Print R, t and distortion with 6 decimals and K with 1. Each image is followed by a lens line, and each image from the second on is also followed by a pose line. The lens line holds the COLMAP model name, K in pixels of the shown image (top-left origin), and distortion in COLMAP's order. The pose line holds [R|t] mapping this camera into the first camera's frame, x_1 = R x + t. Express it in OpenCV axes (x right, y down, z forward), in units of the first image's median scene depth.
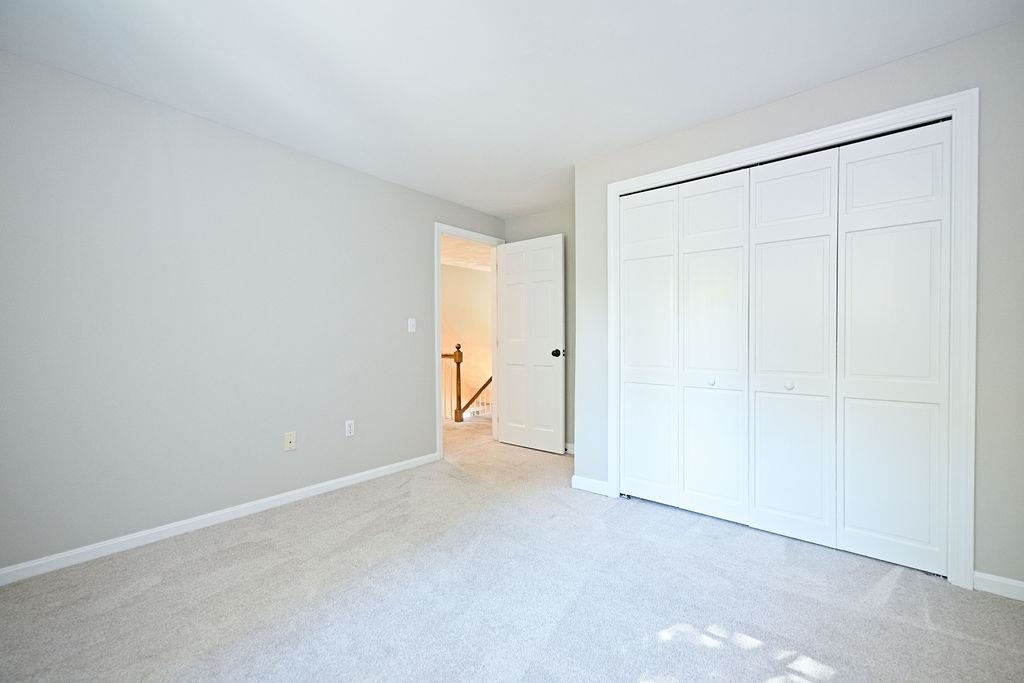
lens RADIAL K [[414.3, 0, 514.5], [0, 414.3, 342.2], [0, 0, 1]] dist [-0.000469, 0.003104]
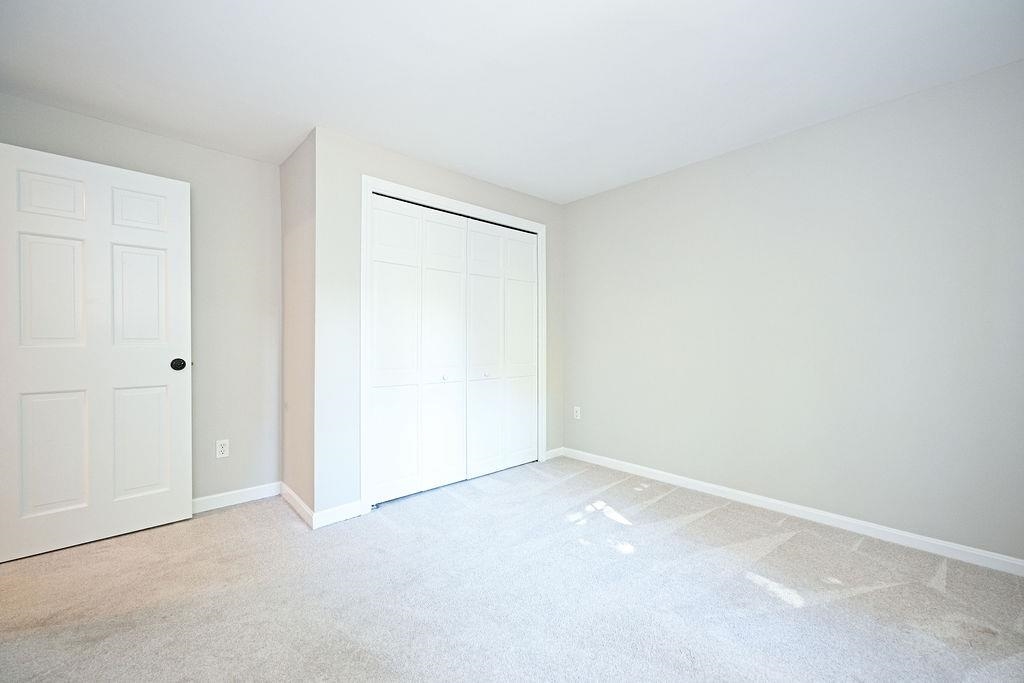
lens RADIAL K [[414.3, 0, 516.1], [0, 414.3, 340.2], [0, 0, 1]] dist [-0.000469, 0.003104]
pose [[0.135817, 0.008252, 0.990700, -0.698973], [0.009504, 0.999908, -0.009631, 0.000268], [-0.990688, 0.010724, 0.135726, 0.591279]]
